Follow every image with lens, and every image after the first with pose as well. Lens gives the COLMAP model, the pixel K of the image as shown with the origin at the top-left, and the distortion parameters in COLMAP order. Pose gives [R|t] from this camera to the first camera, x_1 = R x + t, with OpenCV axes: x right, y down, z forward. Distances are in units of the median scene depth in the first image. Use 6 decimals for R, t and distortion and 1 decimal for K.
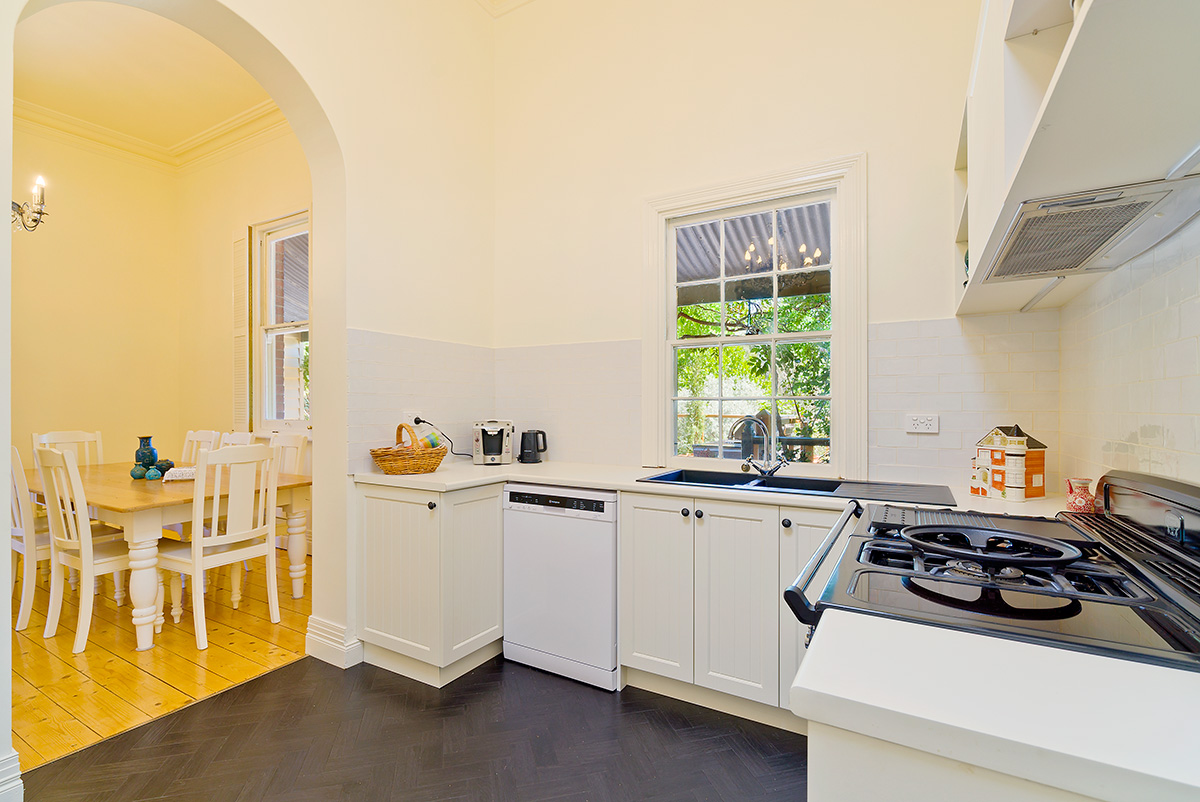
lens RADIAL K [[554.7, 0, 597.2], [0, 554.7, 418.5], [0, 0, 1]] dist [-0.008351, -0.000312]
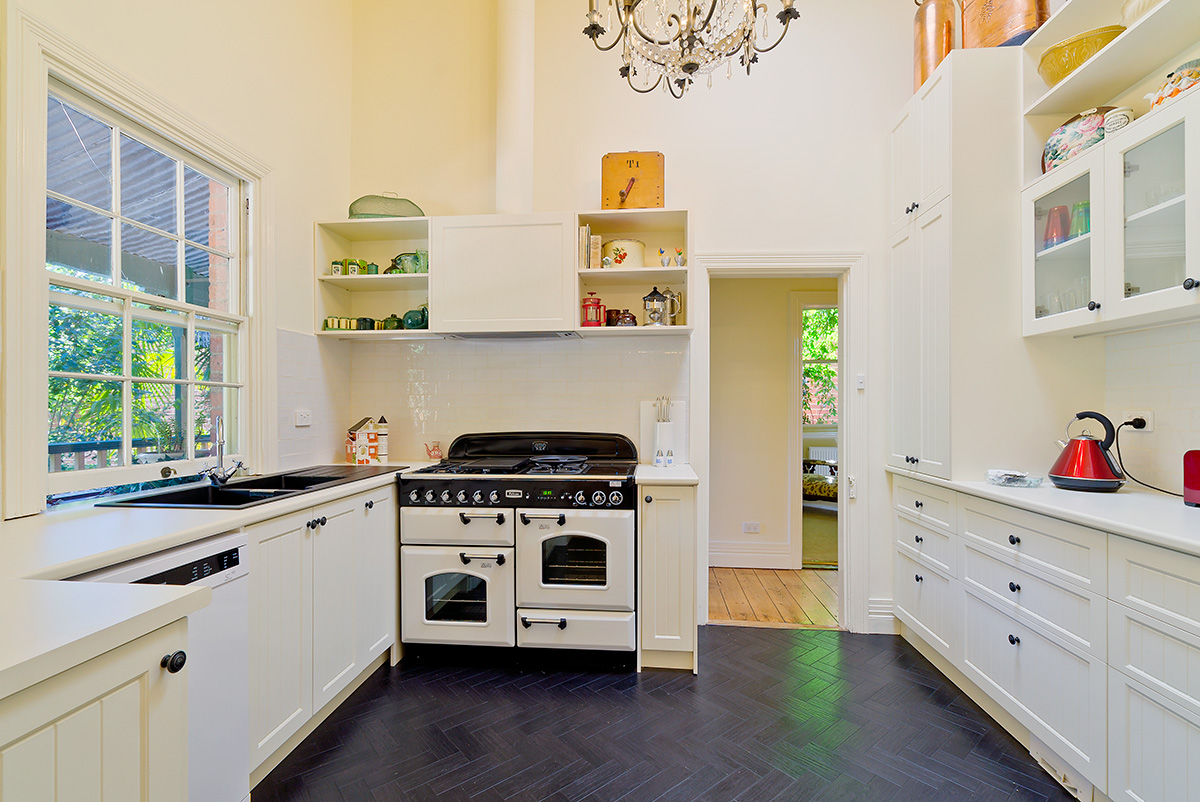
lens RADIAL K [[554.7, 0, 597.2], [0, 554.7, 418.5], [0, 0, 1]] dist [-0.008351, -0.000312]
pose [[-0.425237, -0.025358, 0.904727, -0.679414], [0.006834, 0.999489, 0.031226, -0.019263], [-0.905056, 0.019461, -0.424847, 0.788351]]
